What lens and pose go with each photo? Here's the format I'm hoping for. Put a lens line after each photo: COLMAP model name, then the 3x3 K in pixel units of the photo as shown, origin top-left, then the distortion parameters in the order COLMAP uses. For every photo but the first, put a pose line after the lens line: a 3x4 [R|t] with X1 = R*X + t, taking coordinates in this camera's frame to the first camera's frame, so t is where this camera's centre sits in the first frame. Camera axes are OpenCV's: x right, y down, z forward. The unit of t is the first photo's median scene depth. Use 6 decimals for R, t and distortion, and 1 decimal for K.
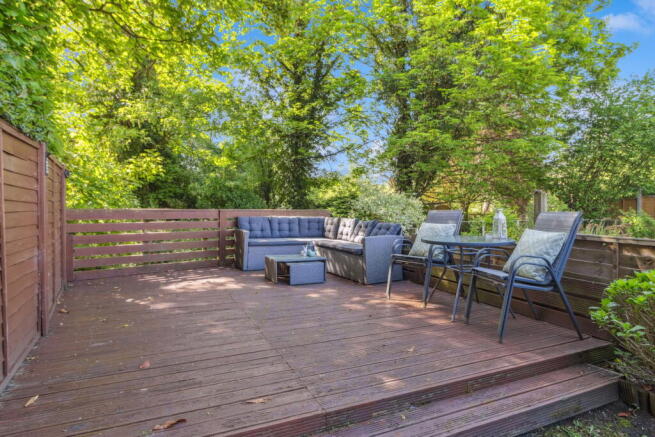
lens RADIAL K [[386.5, 0, 327.5], [0, 386.5, 218.5], [0, 0, 1]] dist [-0.000356, -0.000049]
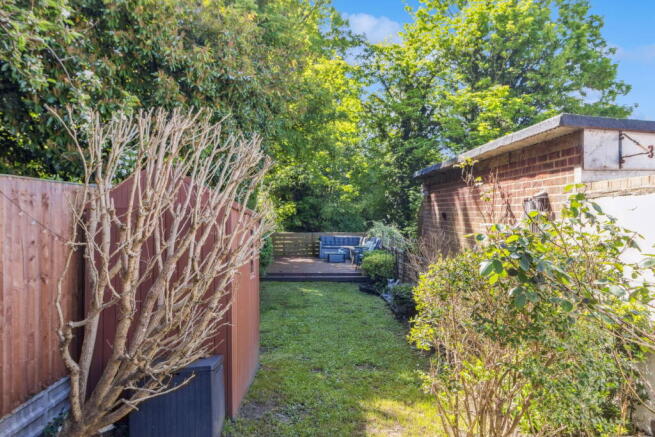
lens RADIAL K [[487.7, 0, 327.5], [0, 487.7, 218.5], [0, 0, 1]] dist [-0.000026, -0.000020]
pose [[0.922741, 0.009611, -0.385300, 0.287451], [-0.017026, 0.999730, -0.015838, -0.019656], [0.385044, 0.021175, 0.922655, -0.519855]]
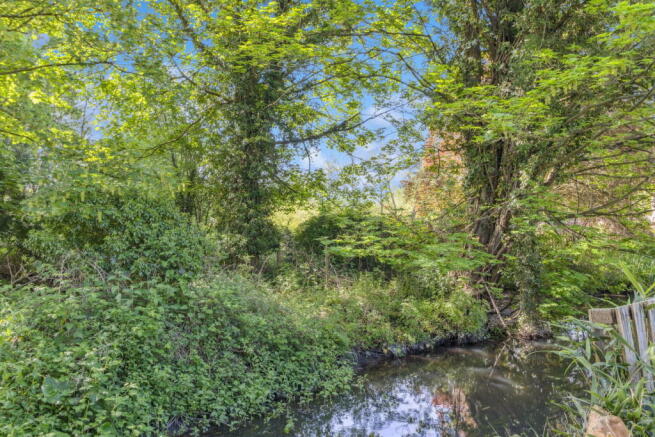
lens RADIAL K [[542.0, 0, 327.5], [0, 542.0, 218.5], [0, 0, 1]] dist [0.000737, 0.000299]
pose [[0.991849, -0.036655, 0.122033, -0.071042], [0.044089, 0.997297, -0.058785, -0.009338], [-0.119548, 0.063687, 0.990784, 0.286490]]
